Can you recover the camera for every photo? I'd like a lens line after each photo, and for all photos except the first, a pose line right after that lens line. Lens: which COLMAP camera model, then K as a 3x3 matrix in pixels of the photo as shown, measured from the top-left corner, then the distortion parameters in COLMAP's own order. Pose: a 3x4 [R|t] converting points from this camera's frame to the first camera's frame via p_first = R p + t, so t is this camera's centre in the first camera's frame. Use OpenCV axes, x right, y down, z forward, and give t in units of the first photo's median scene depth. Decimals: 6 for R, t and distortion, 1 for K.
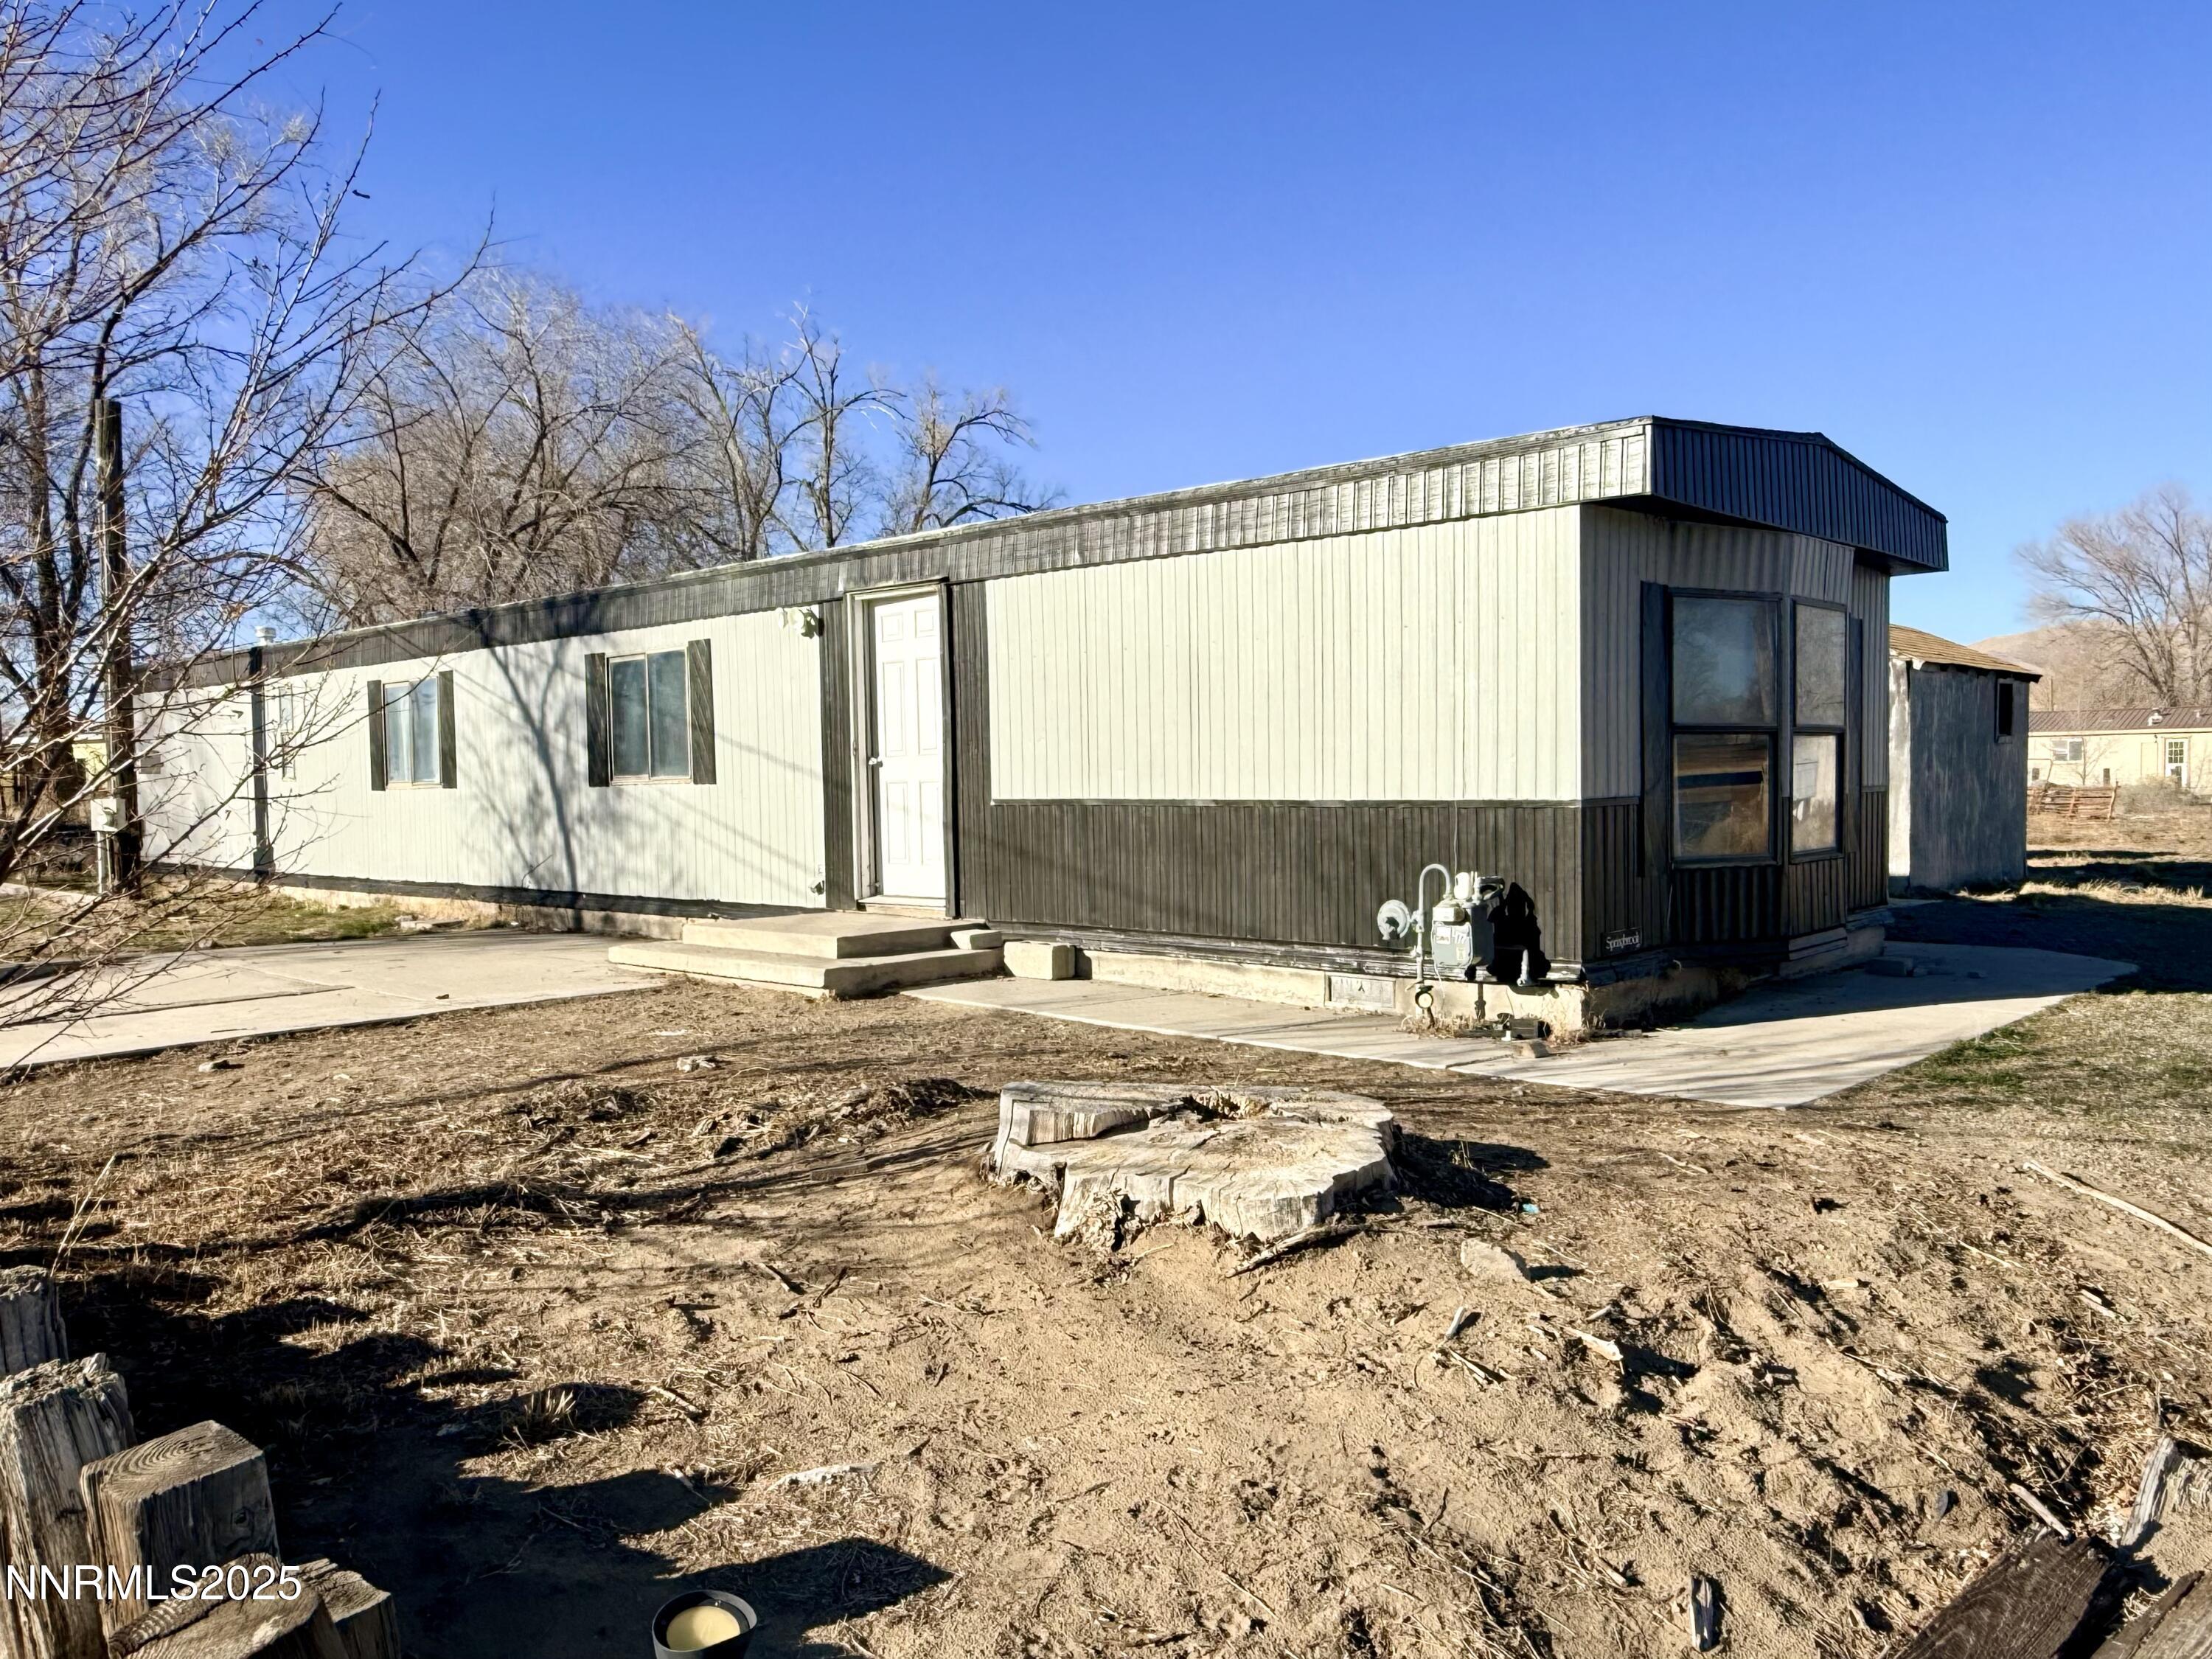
lens RADIAL K [[1575.4, 0, 1109.4], [0, 1575.4, 824.5], [0, 0, 1]] dist [-0.001090, 0.000801]
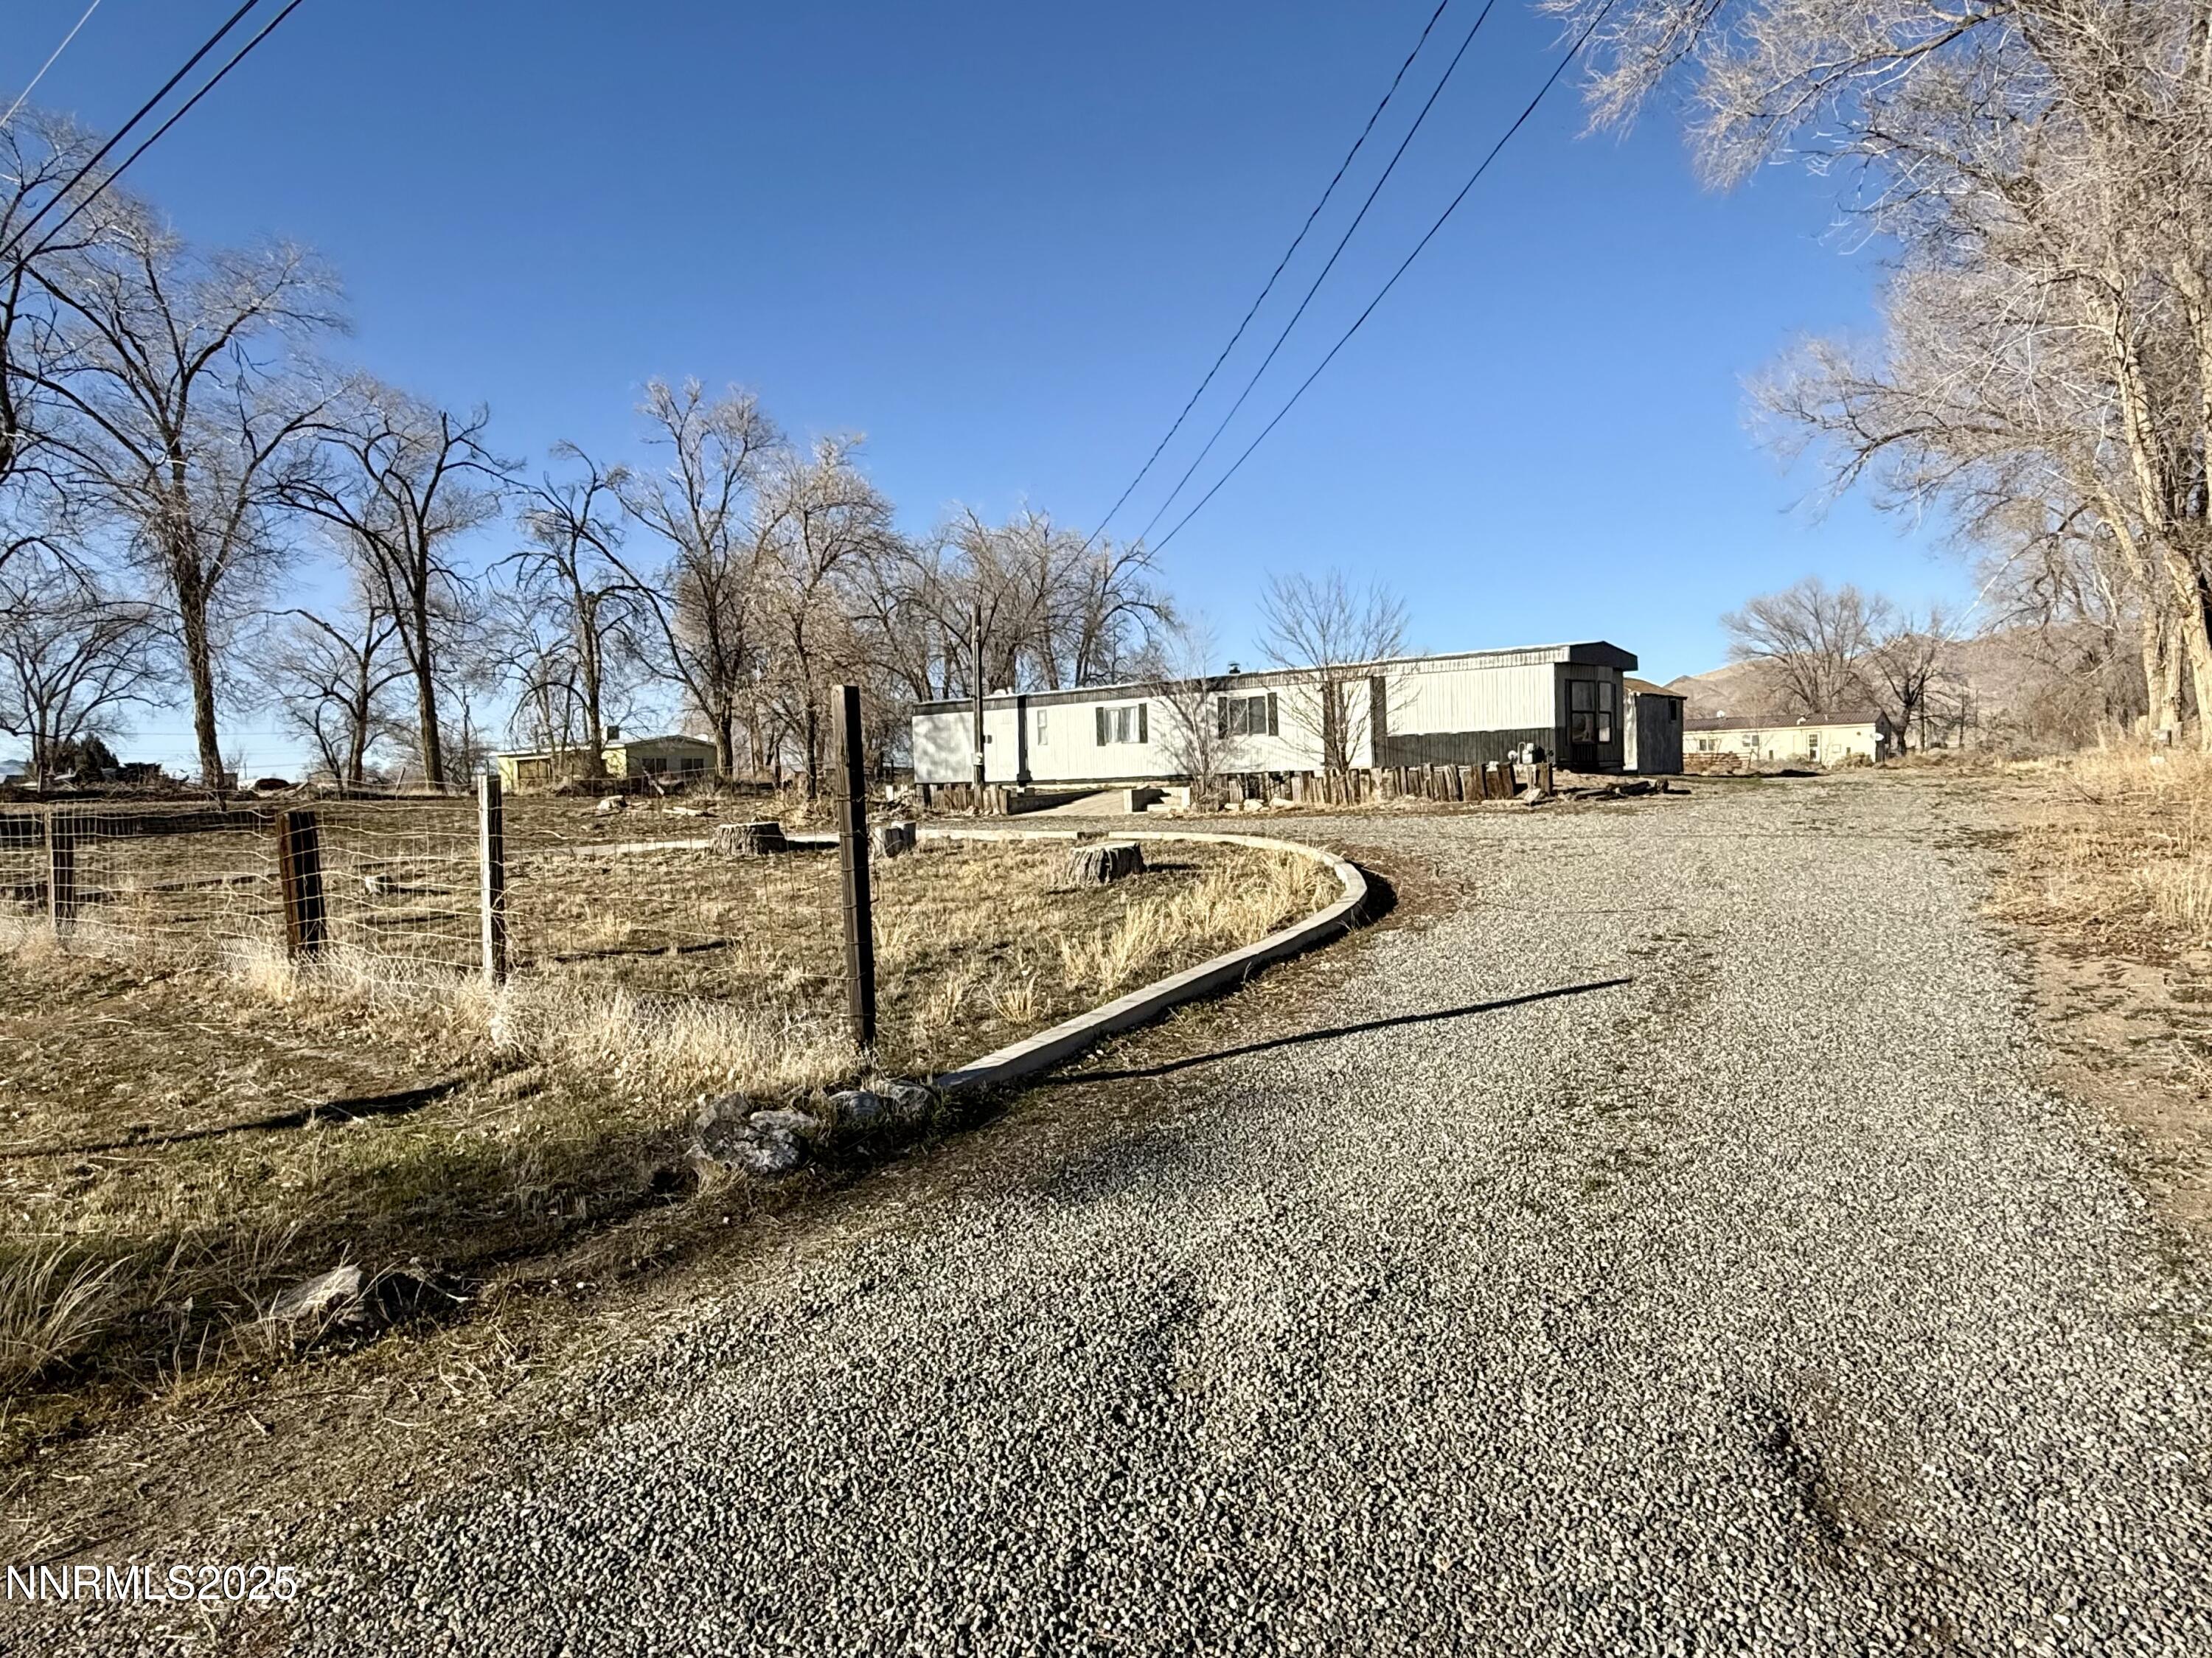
lens RADIAL K [[1211.8, 0, 1101.6], [0, 1211.8, 837.5], [0, 0, 1]] dist [0.004995, 0.000054]
pose [[0.999317, -0.016839, 0.032896, -0.626515], [0.016317, 0.999738, 0.016051, 0.124860], [-0.033158, -0.015504, 0.999330, -1.370380]]
